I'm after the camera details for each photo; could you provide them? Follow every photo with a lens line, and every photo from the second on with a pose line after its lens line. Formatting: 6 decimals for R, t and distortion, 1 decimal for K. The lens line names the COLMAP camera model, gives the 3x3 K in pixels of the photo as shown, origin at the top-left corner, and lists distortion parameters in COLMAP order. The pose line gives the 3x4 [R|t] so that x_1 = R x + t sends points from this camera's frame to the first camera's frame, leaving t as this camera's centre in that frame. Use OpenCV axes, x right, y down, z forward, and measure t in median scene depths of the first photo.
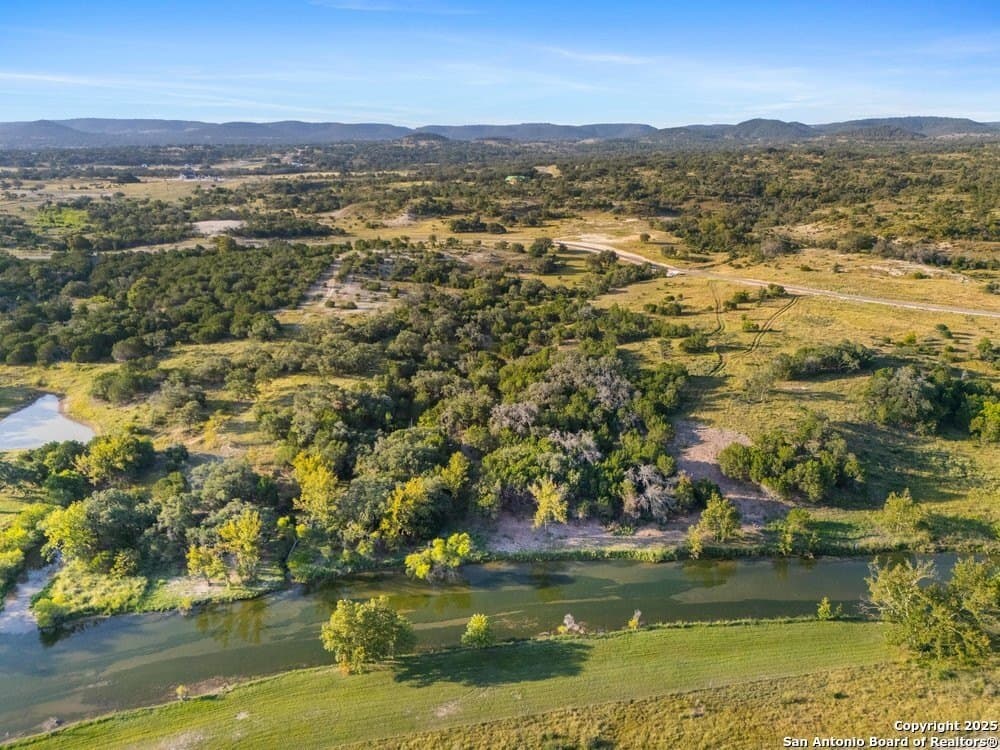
lens RADIAL K [[729.8, 0, 501.9], [0, 729.8, 379.9], [0, 0, 1]] dist [0.081426, -0.085469]
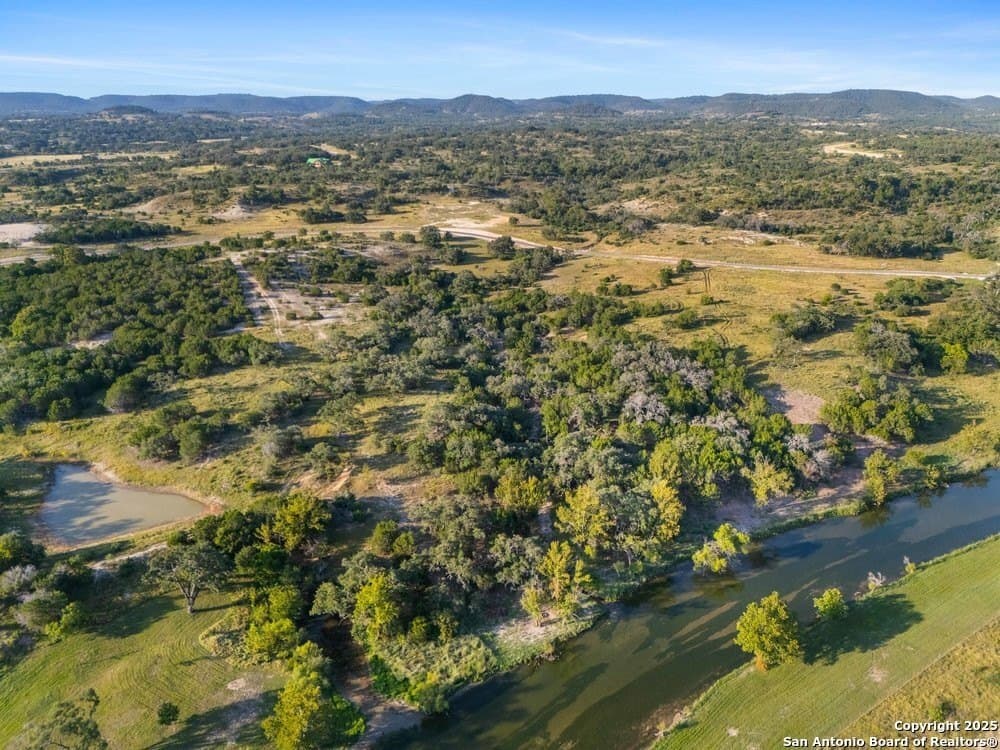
lens RADIAL K [[729.8, 0, 501.9], [0, 729.8, 379.9], [0, 0, 1]] dist [0.081426, -0.085469]
pose [[0.925526, -0.130784, 0.355384, -0.245038], [0.118695, 0.991366, 0.055714, -0.033504], [-0.359603, -0.009382, 0.933058, 0.040021]]
